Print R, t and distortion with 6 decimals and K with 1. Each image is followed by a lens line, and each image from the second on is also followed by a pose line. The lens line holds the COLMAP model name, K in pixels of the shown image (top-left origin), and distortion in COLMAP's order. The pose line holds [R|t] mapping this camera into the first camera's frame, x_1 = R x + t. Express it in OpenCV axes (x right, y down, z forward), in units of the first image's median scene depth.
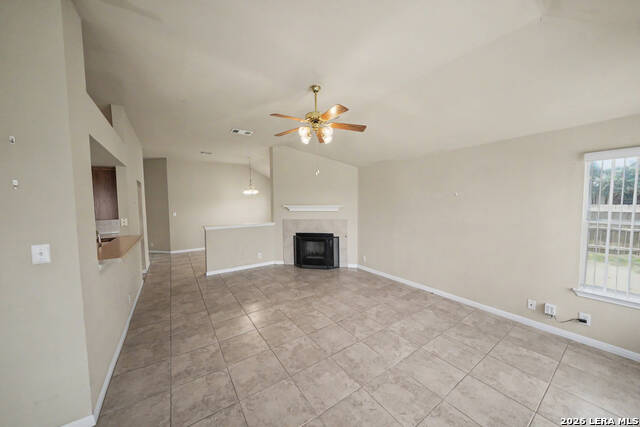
lens RADIAL K [[219.3, 0, 316.9], [0, 219.3, 215.3], [0, 0, 1]] dist [-0.000349, -0.000084]
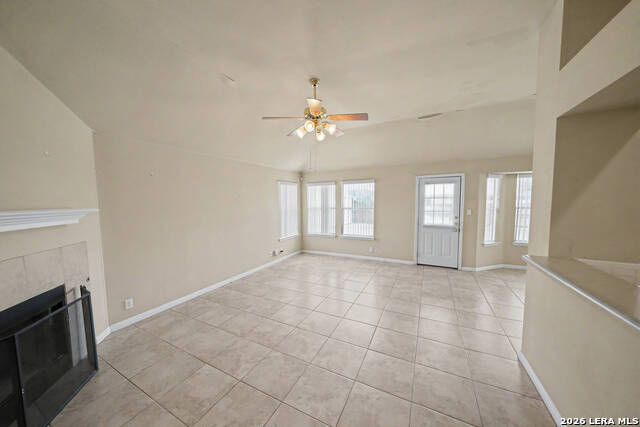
lens RADIAL K [[219.3, 0, 316.9], [0, 219.3, 215.3], [0, 0, 1]] dist [-0.000349, -0.000084]
pose [[-0.468180, -0.053409, 0.882018, -0.678464], [0.067525, 0.993090, 0.095978, -0.064818], [-0.881049, 0.104493, -0.461338, 1.143986]]
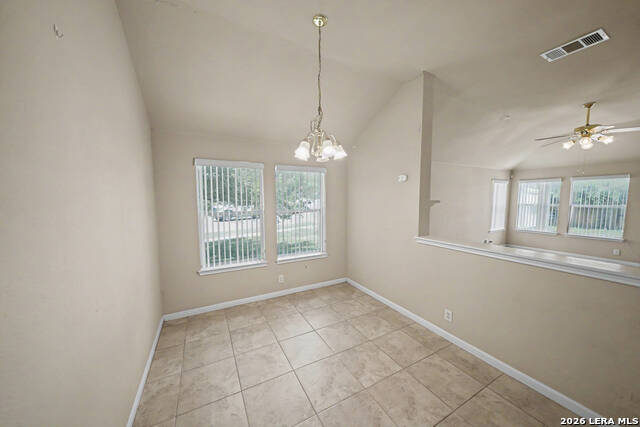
lens RADIAL K [[219.3, 0, 316.9], [0, 219.3, 215.3], [0, 0, 1]] dist [-0.000349, -0.000084]
pose [[0.131942, -0.073614, 0.988520, -1.117648], [0.063252, 0.995832, 0.065716, -0.094090], [-0.989237, 0.053855, 0.136048, 1.803394]]
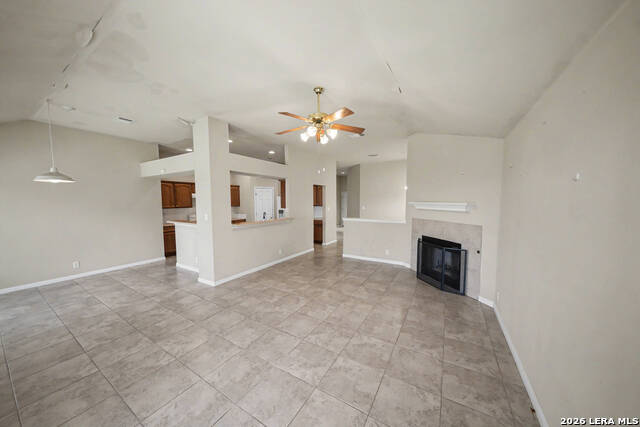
lens RADIAL K [[219.3, 0, 316.9], [0, 219.3, 215.3], [0, 0, 1]] dist [-0.000349, -0.000084]
pose [[0.402472, 0.069412, -0.912797, 0.757371], [-0.051320, 0.997264, 0.053207, -0.029725], [0.913993, 0.025430, 0.404933, 0.448655]]
